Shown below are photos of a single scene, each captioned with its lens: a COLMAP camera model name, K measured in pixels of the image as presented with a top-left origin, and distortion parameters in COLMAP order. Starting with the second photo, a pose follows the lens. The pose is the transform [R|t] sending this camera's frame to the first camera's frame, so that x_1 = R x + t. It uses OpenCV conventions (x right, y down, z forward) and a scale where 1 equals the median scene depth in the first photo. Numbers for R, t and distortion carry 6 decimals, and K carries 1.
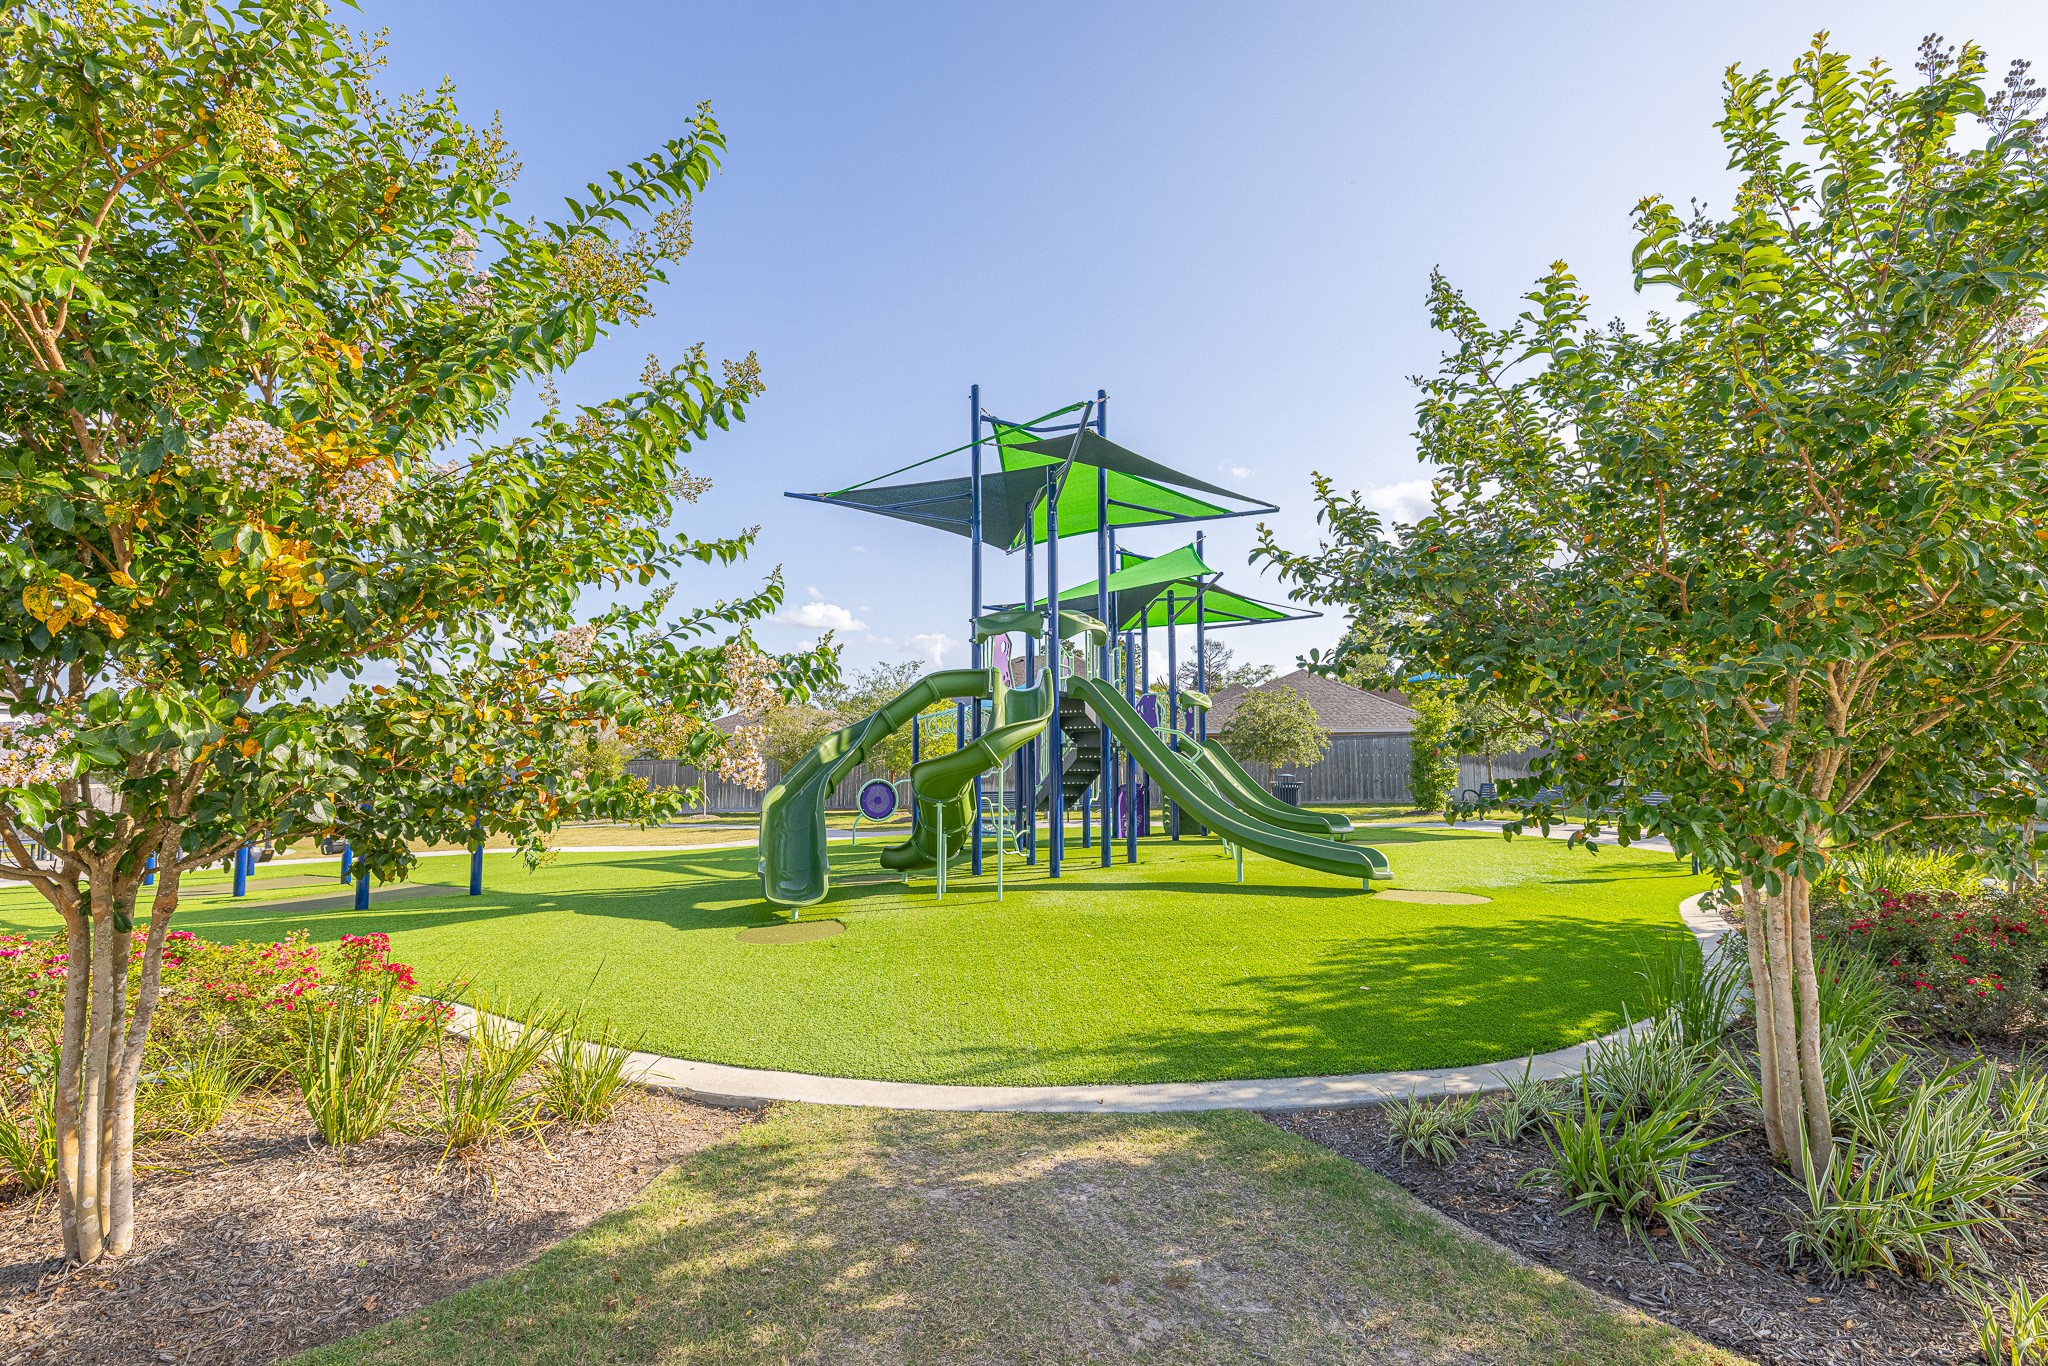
lens RADIAL K [[912.0, 0, 1024.0], [0, 912.0, 683.0], [0, 0, 1]] dist [0.000428, 0.000008]
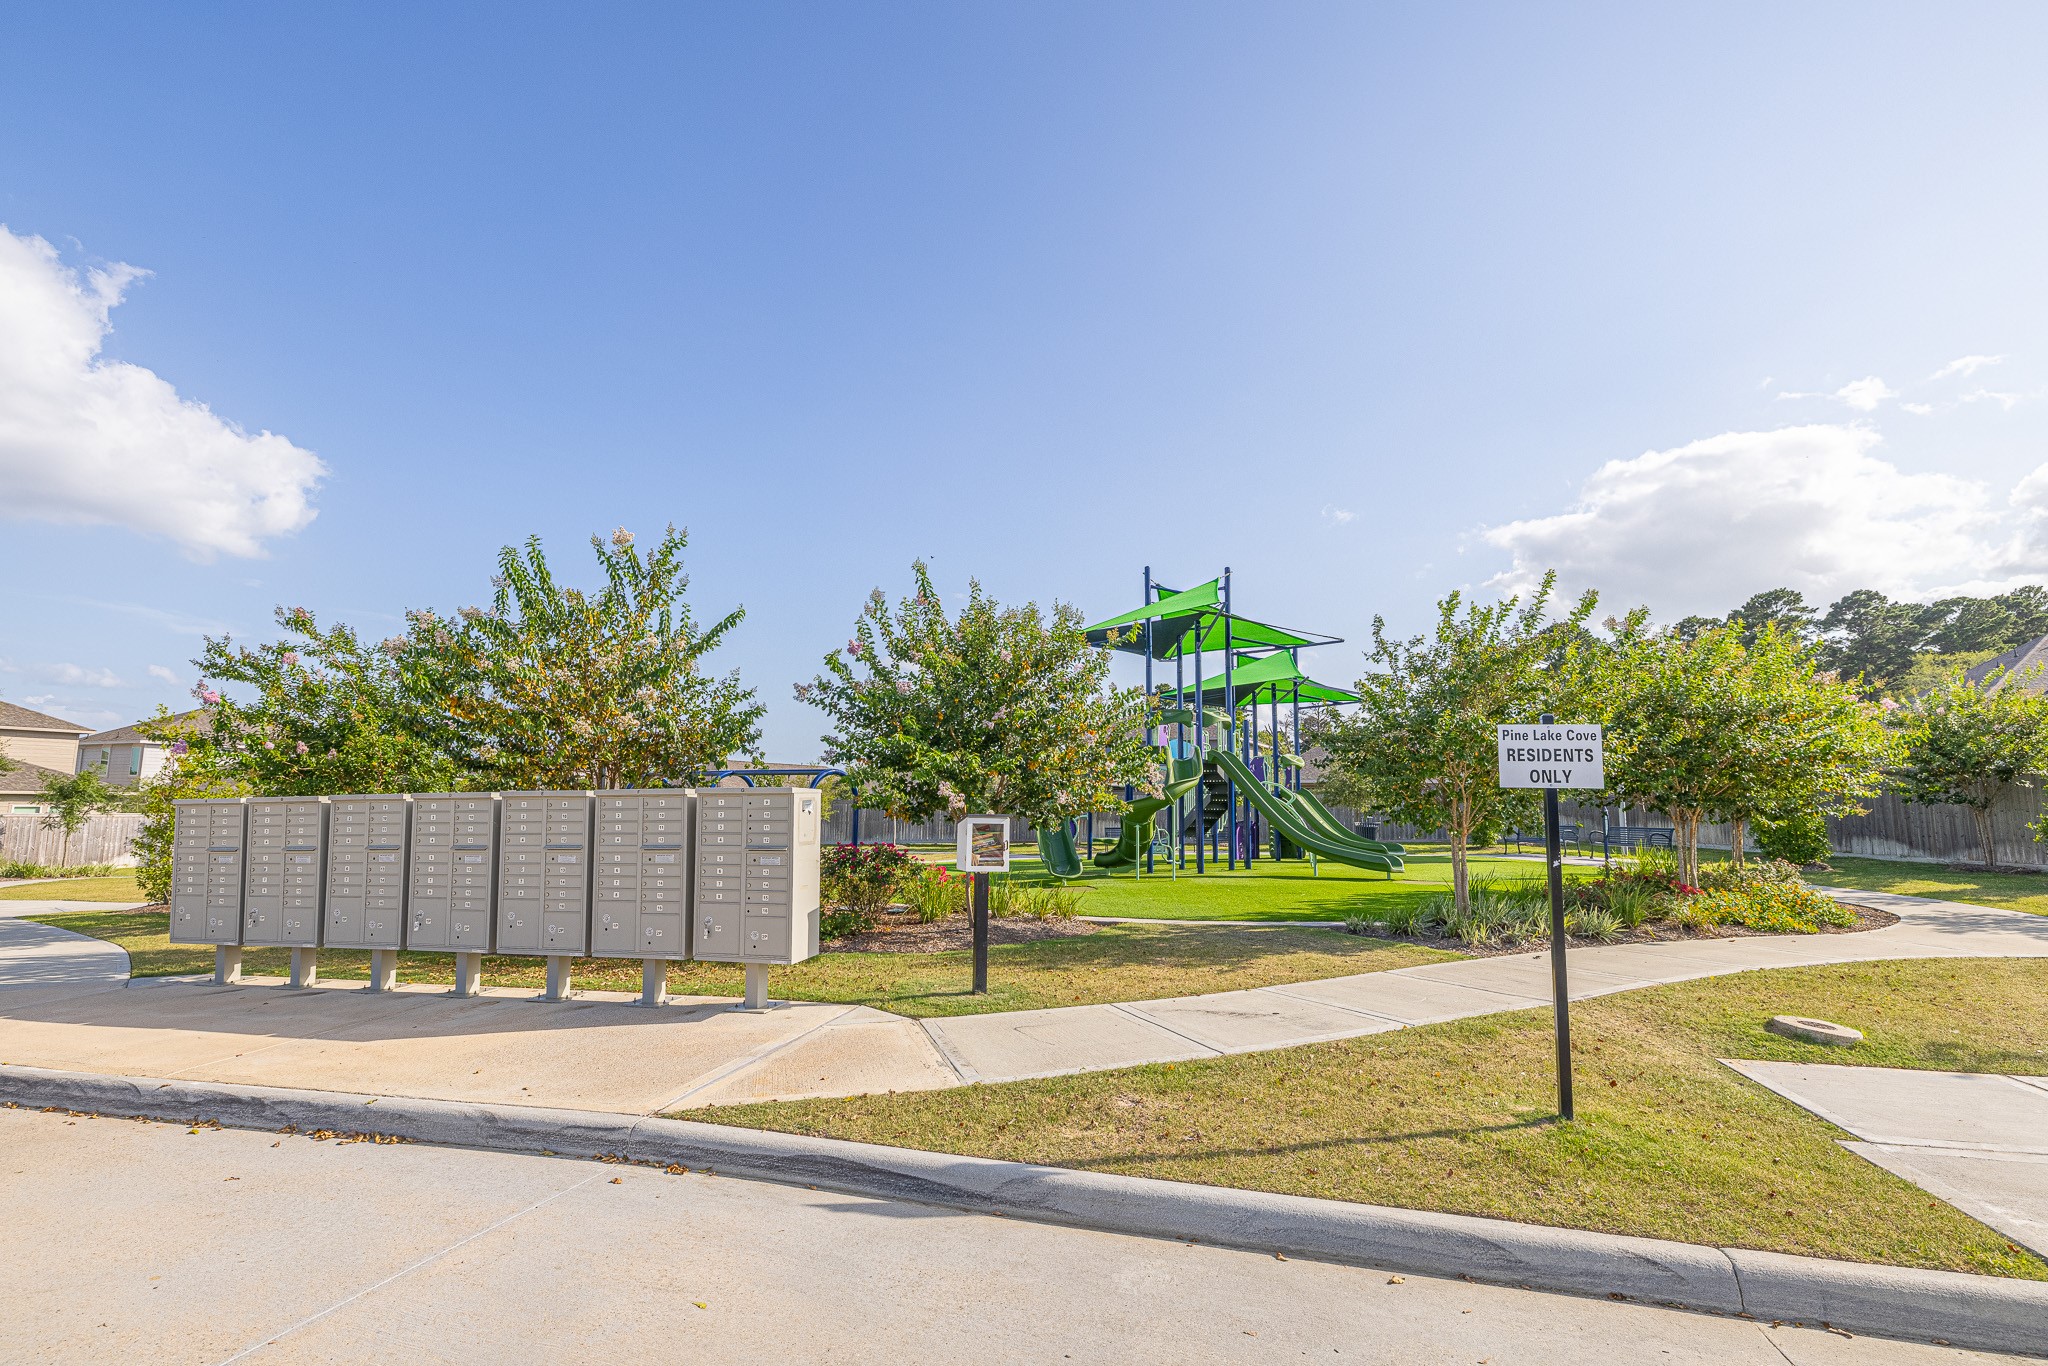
lens RADIAL K [[912.0, 0, 1024.0], [0, 912.0, 683.0], [0, 0, 1]] dist [0.000428, 0.000008]
pose [[0.993644, -0.001170, -0.112564, -0.077648], [-0.004093, 0.998909, -0.046513, -0.040517], [0.112496, 0.046678, 0.992555, -0.534807]]
